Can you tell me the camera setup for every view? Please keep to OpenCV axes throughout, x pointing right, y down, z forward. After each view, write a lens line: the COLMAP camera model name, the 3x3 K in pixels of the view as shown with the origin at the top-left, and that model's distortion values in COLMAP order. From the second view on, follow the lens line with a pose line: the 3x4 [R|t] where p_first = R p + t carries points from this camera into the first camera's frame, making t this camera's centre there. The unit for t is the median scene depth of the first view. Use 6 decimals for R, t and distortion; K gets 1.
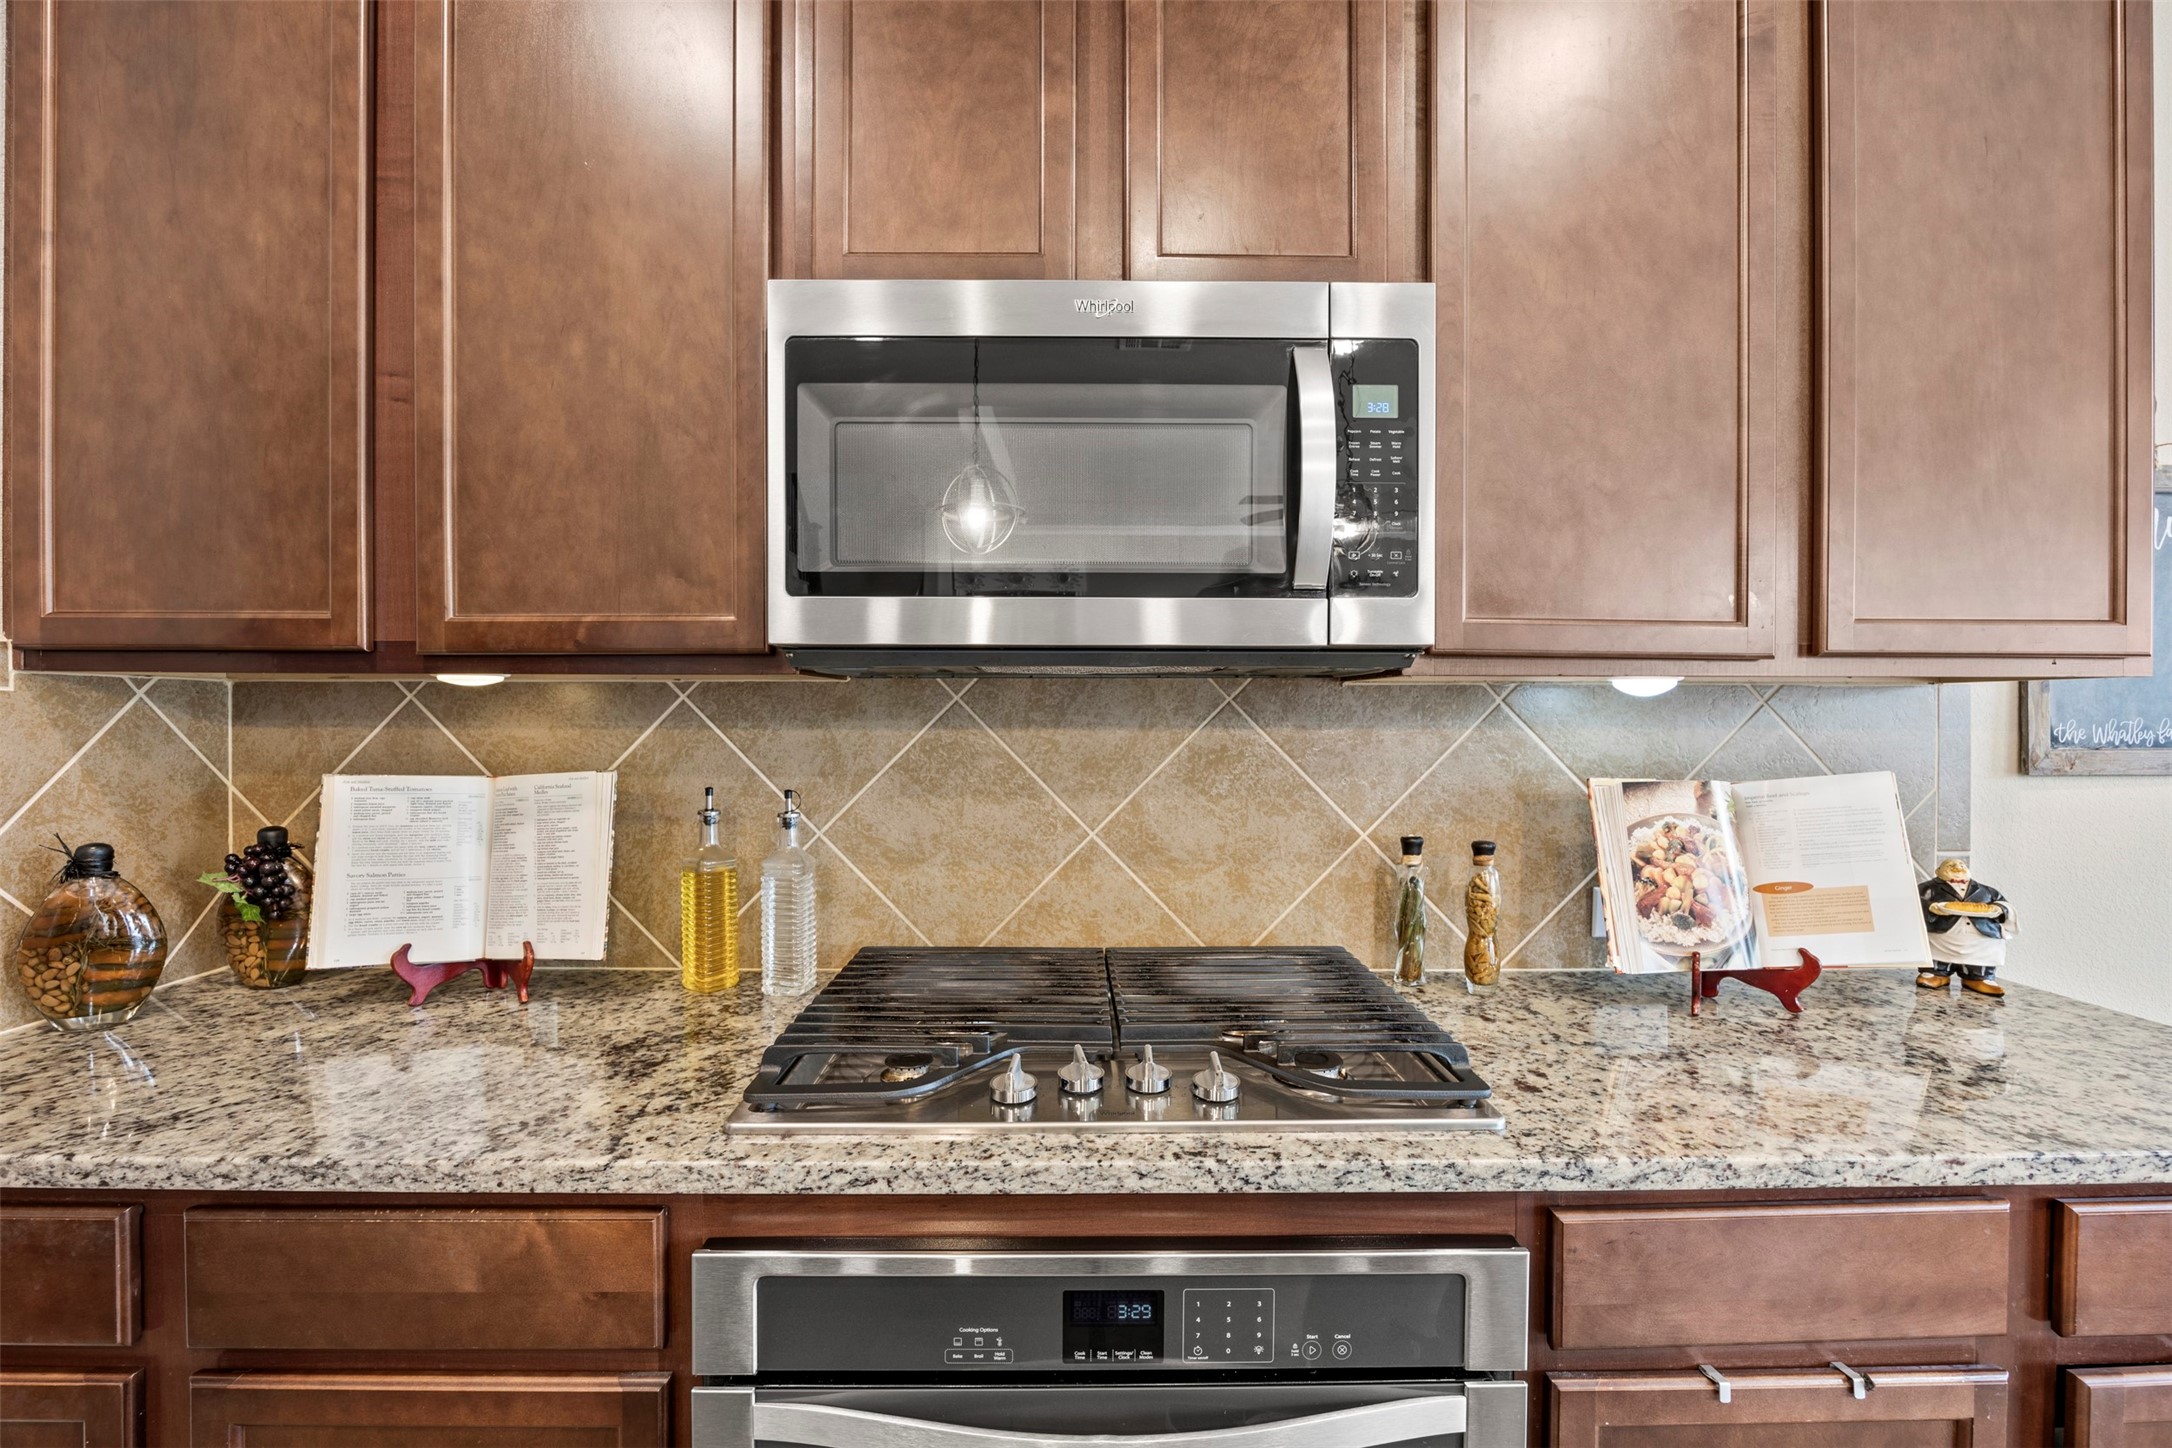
lens RADIAL K [[929.1, 0, 1084.4], [0, 929.1, 717.1], [0, 0, 1]] dist [-0.000703, 0.000013]
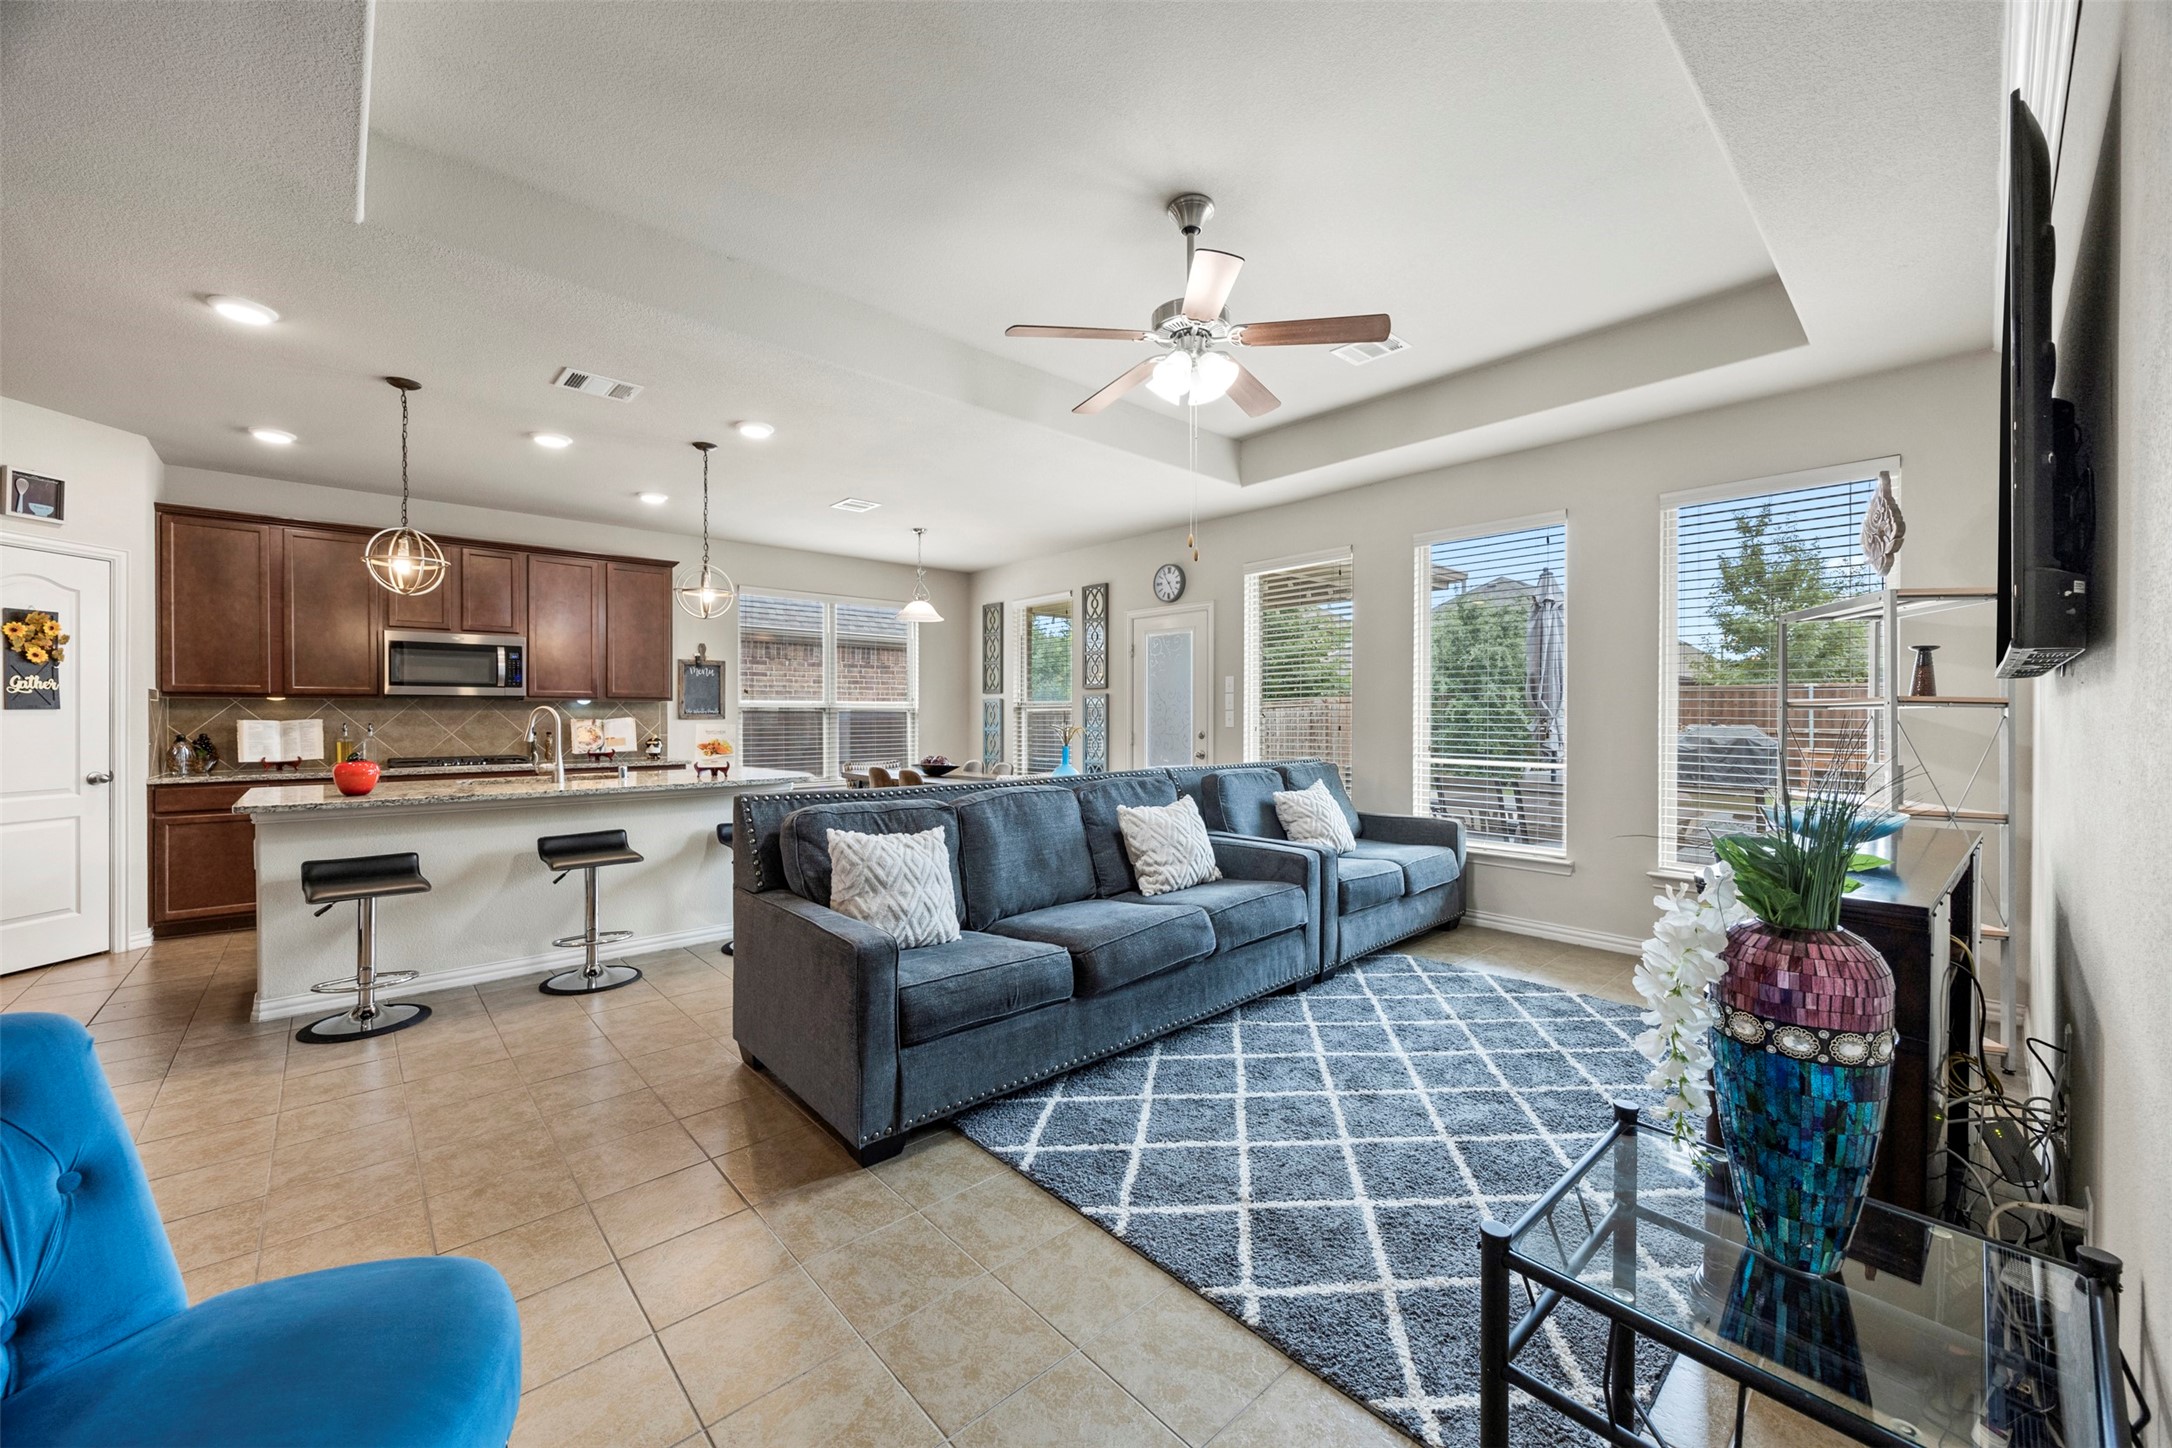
lens RADIAL K [[826.6, 0, 1086.1], [0, 826.6, 721.1], [0, 0, 1]] dist [0.000938, -0.001098]
pose [[0.750586, -0.007661, 0.660729, -0.385994], [0.007962, 0.999965, 0.002550, 0.091605], [-0.660725, 0.003347, 0.750620, -4.723079]]
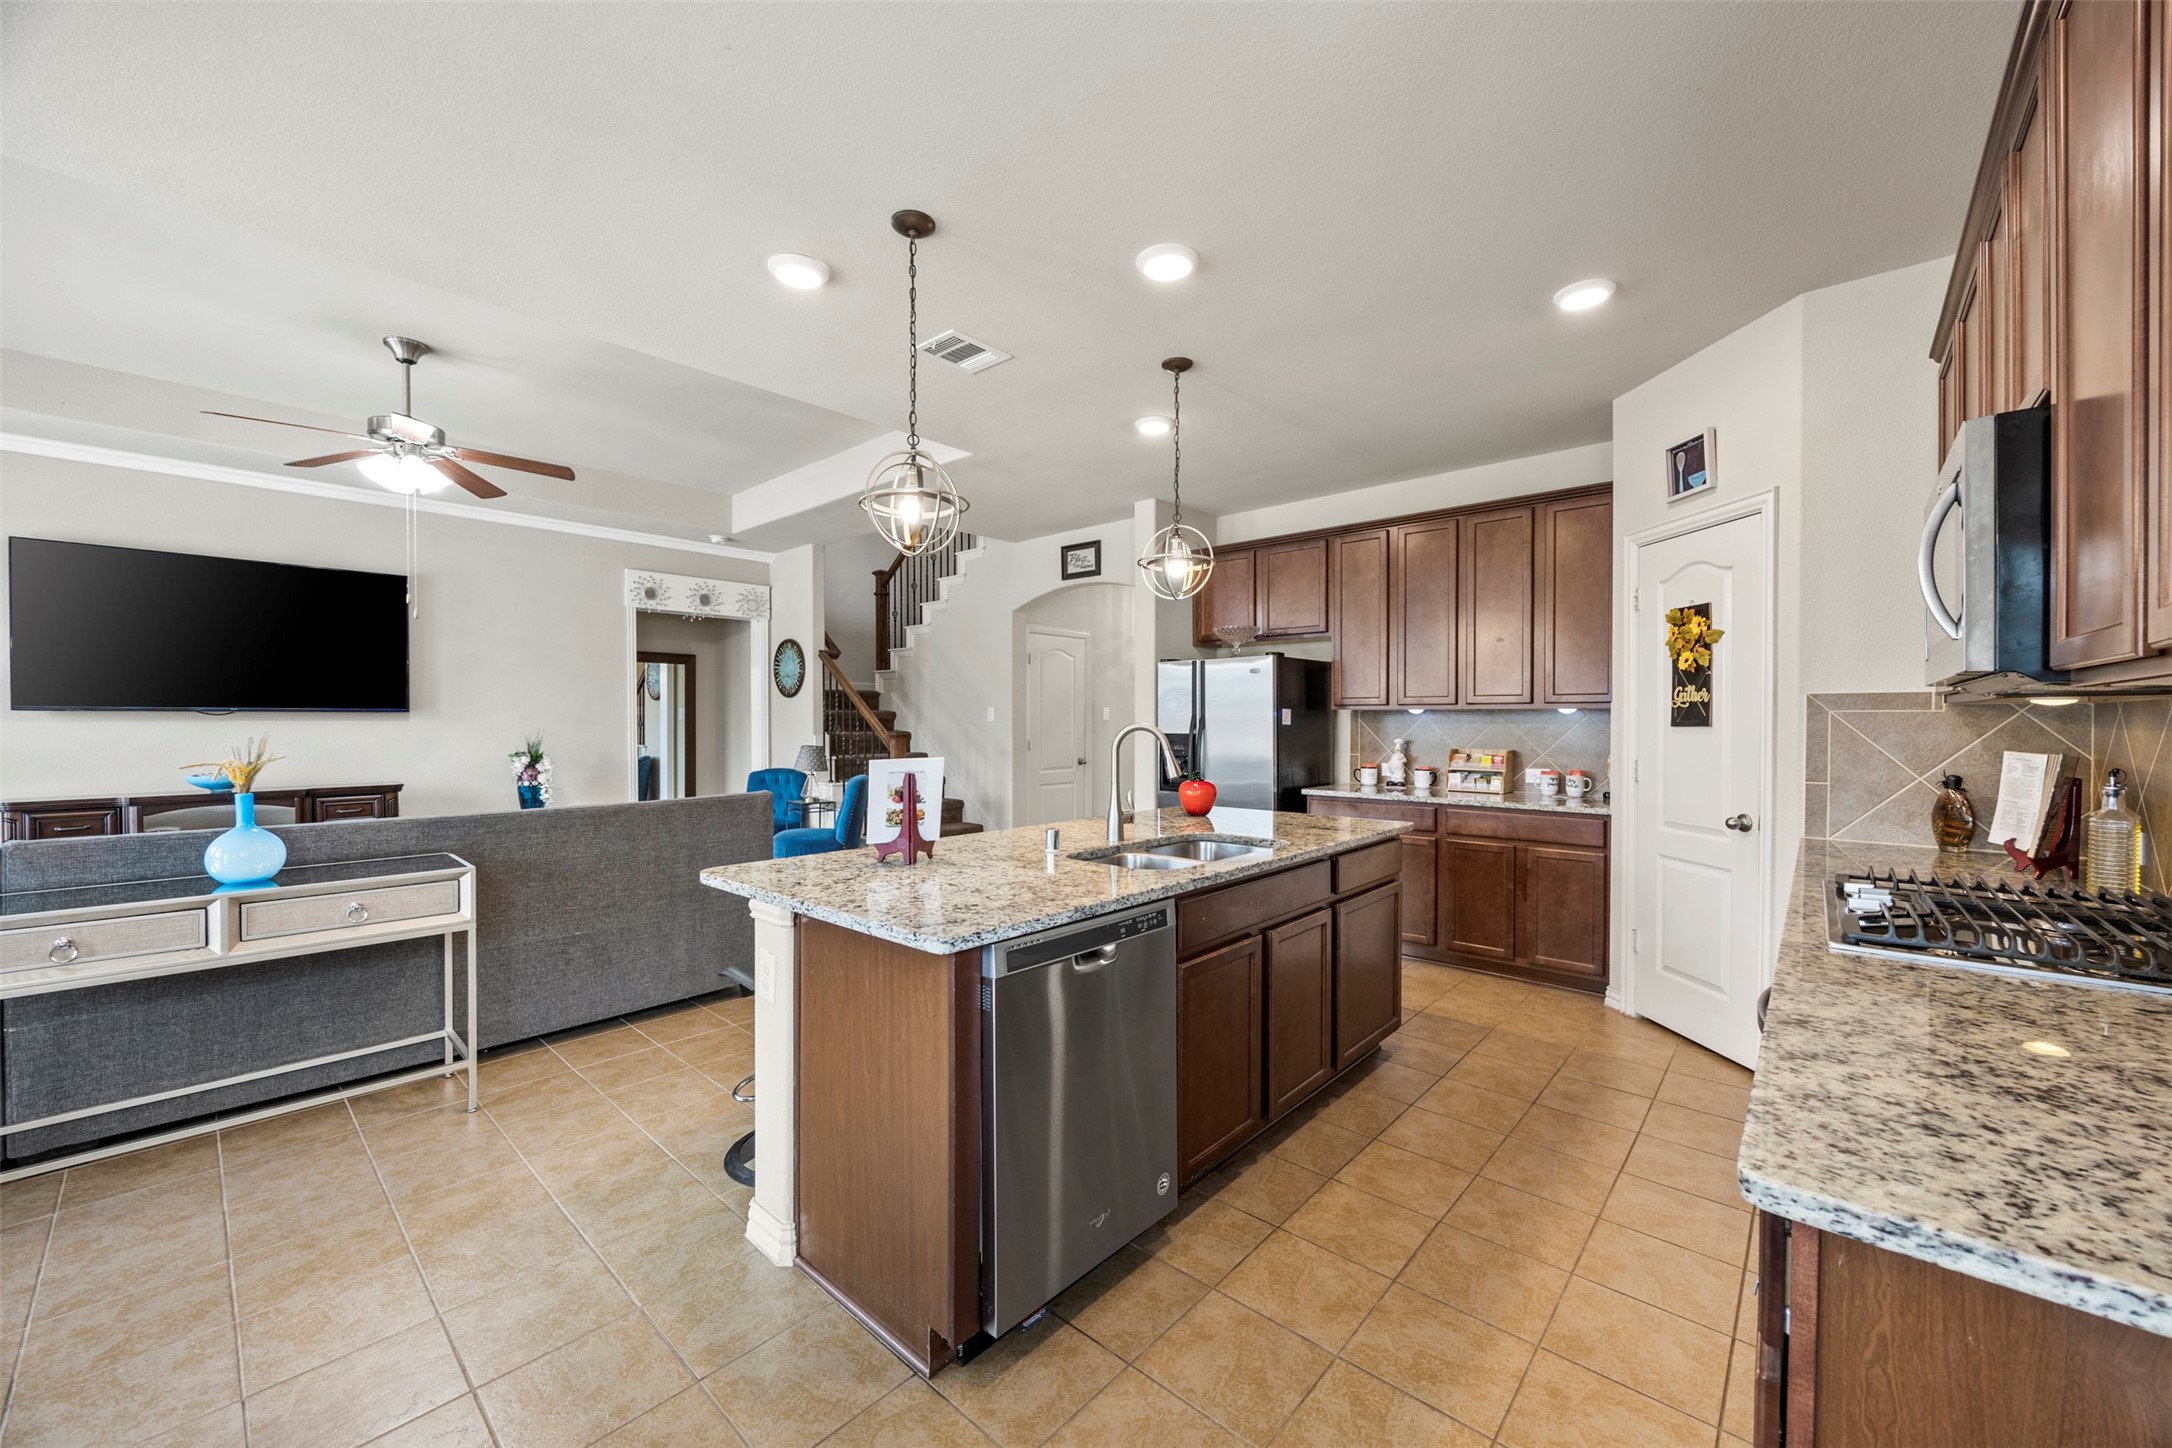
lens RADIAL K [[826.6, 0, 1086.3], [0, 826.6, 721.9], [0, 0, 1]] dist [0.000938, -0.001098]
pose [[-0.680224, -0.004898, -0.732988, 1.870959], [-0.006448, 0.999979, -0.000698, 0.013647], [0.732976, 0.004252, -0.680241, 0.749840]]
